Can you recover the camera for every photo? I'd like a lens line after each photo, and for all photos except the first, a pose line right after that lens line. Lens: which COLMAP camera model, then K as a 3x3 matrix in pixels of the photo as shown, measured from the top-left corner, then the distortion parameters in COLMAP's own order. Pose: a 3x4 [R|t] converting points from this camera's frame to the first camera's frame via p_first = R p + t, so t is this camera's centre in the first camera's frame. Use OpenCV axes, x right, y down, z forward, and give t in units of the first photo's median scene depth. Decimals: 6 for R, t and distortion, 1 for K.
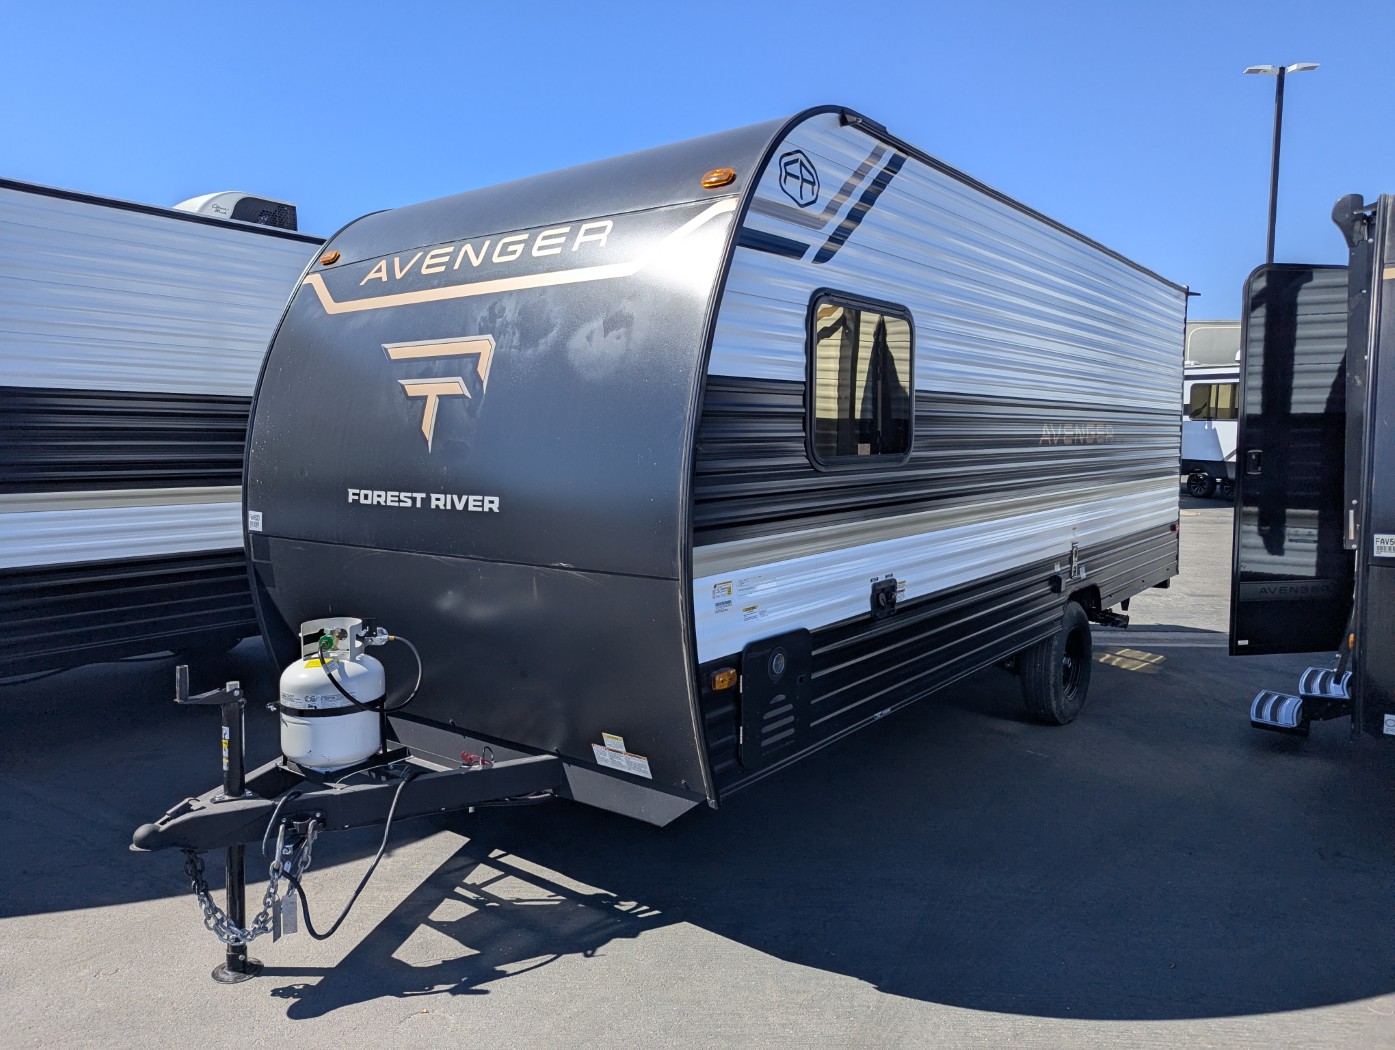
lens RADIAL K [[984.2, 0, 695.7], [0, 984.2, 490.7], [0, 0, 1]] dist [0.055977, -0.019288]
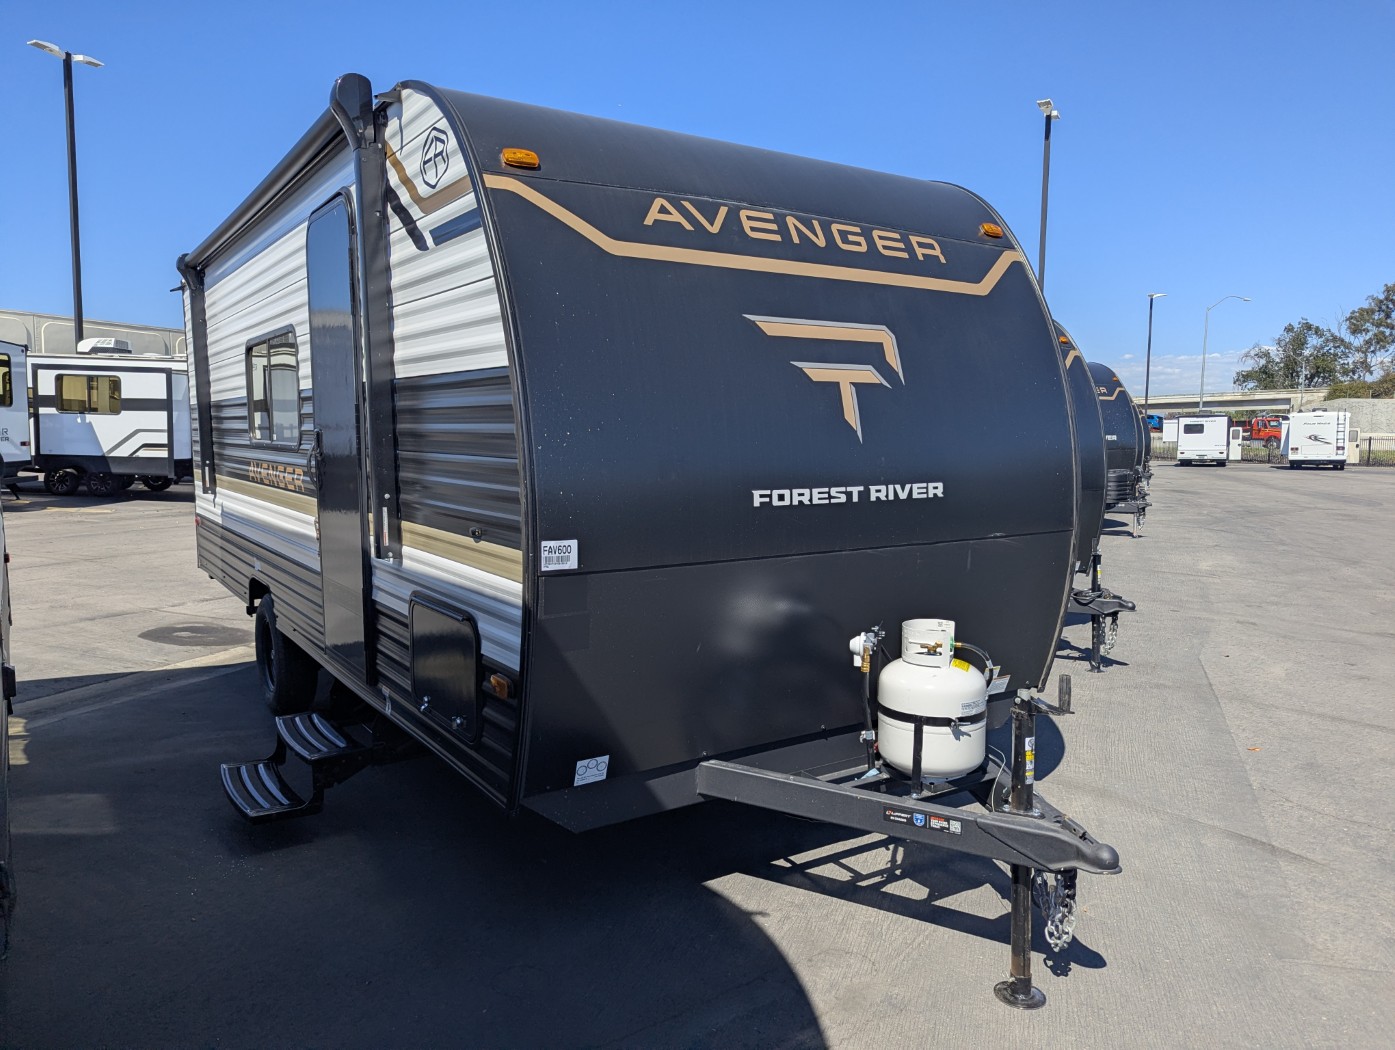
lens RADIAL K [[984.2, 0, 673.9], [0, 984.2, 515.7], [0, 0, 1]] dist [0.055977, -0.019288]
pose [[0.333287, -0.078934, 0.939515, -1.197079], [0.051038, 0.996539, 0.065620, -0.039517], [-0.941443, 0.026081, 0.336162, 0.831784]]
